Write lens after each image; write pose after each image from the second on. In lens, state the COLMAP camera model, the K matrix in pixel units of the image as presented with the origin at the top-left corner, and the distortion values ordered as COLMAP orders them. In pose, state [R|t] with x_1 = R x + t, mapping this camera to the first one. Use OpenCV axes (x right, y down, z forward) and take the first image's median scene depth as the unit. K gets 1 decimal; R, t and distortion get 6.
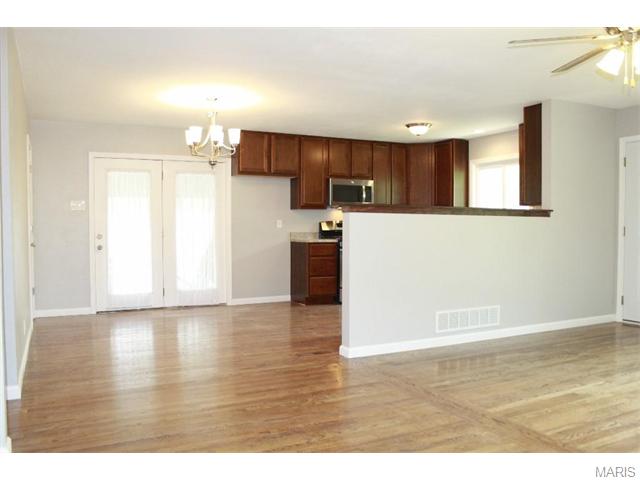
lens RADIAL K [[536.1, 0, 317.4], [0, 536.1, 240.9], [0, 0, 1]] dist [-0.163289, 0.135265]
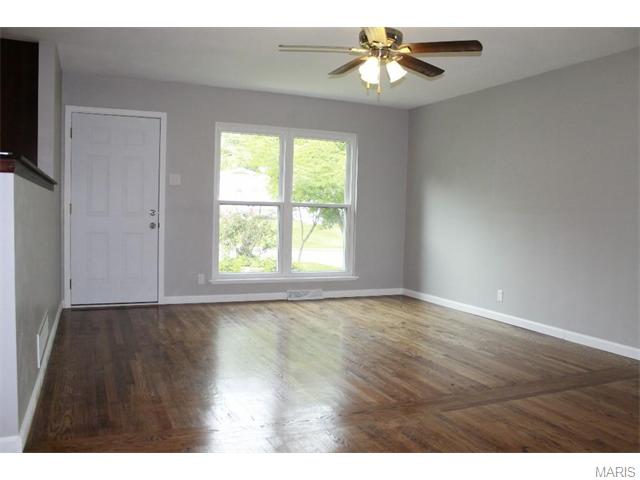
lens RADIAL K [[536.1, 0, 317.4], [0, 536.1, 240.9], [0, 0, 1]] dist [-0.163289, 0.135265]
pose [[0.063878, -0.056054, 0.996382, -0.389190], [0.002437, 0.998427, 0.056012, -0.015928], [-0.997955, -0.001149, 0.063914, 0.645209]]
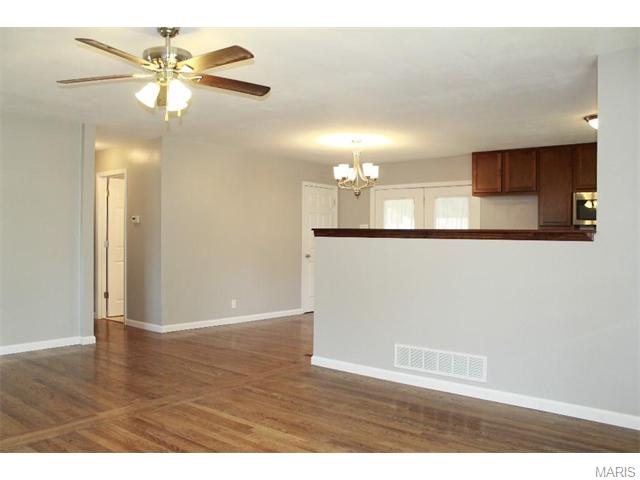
lens RADIAL K [[536.1, 0, 317.4], [0, 536.1, 240.9], [0, 0, 1]] dist [-0.163289, 0.135265]
pose [[0.425988, 0.013709, -0.904625, 1.024543], [-0.048234, 0.998807, -0.007577, -0.029632], [0.903442, 0.046861, 0.426141, 0.500237]]
